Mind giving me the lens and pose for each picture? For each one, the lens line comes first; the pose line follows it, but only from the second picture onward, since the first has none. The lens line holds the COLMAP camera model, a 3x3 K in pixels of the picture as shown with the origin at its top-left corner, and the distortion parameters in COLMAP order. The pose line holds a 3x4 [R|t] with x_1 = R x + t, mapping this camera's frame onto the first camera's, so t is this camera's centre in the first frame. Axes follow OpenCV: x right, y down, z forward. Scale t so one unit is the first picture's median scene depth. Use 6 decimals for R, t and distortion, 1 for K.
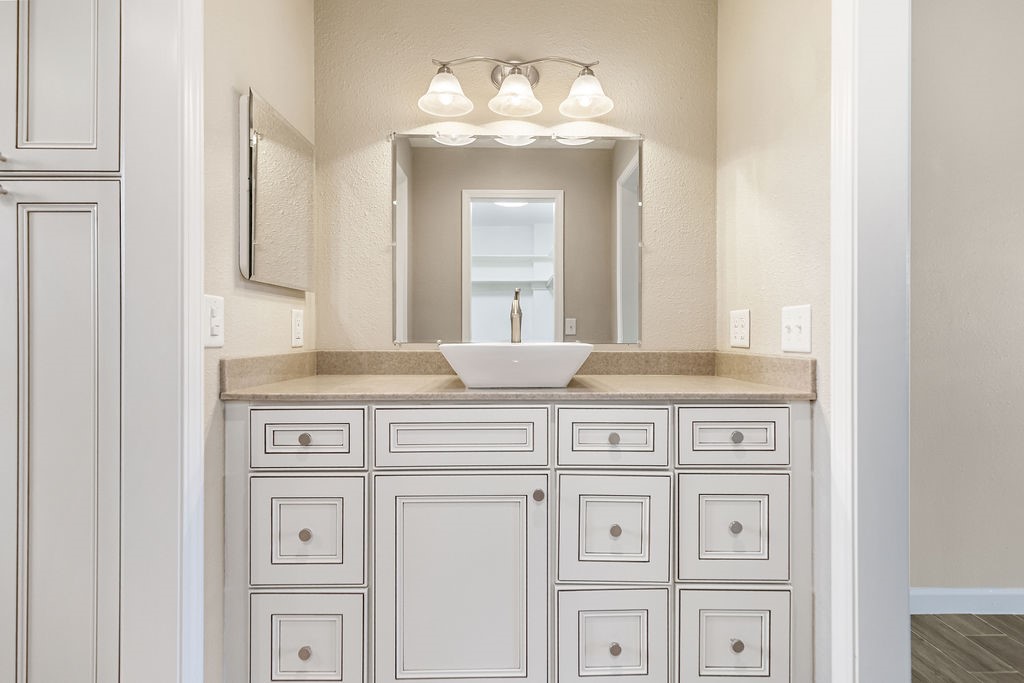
lens RADIAL K [[479.6, 0, 507.5], [0, 479.6, 344.6], [0, 0, 1]] dist [0.006370, -0.001091]
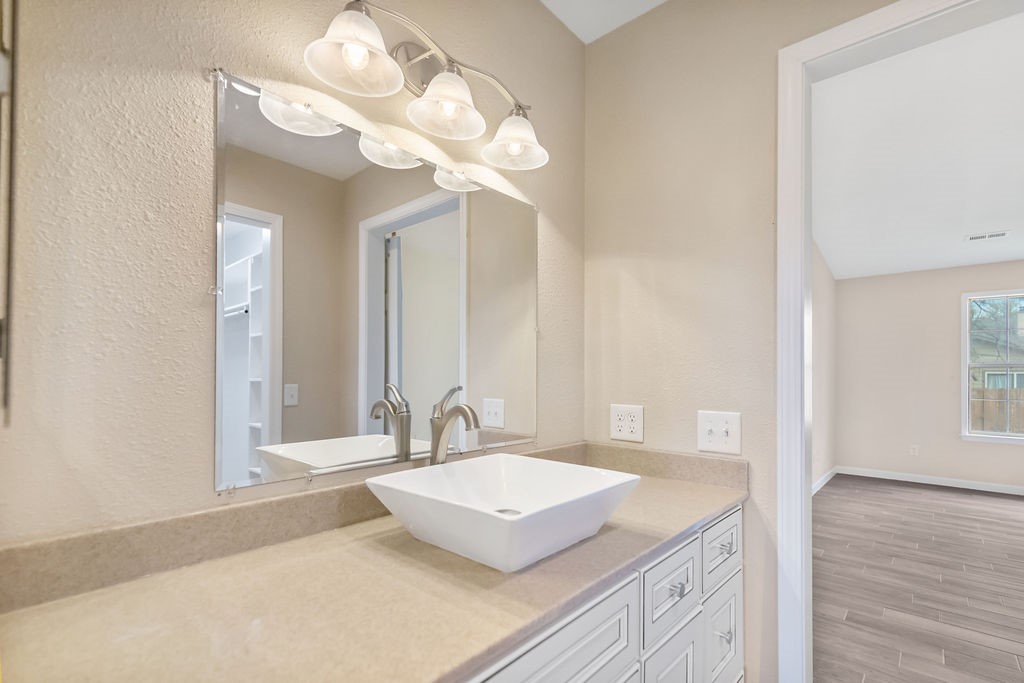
lens RADIAL K [[479.6, 0, 522.2], [0, 479.6, 381.2], [0, 0, 1]] dist [0.006370, -0.001091]
pose [[0.672715, -0.006398, 0.739874, -0.395190], [0.010070, 0.999949, -0.000508, -0.115362], [-0.739834, 0.007792, 0.672745, 0.438317]]
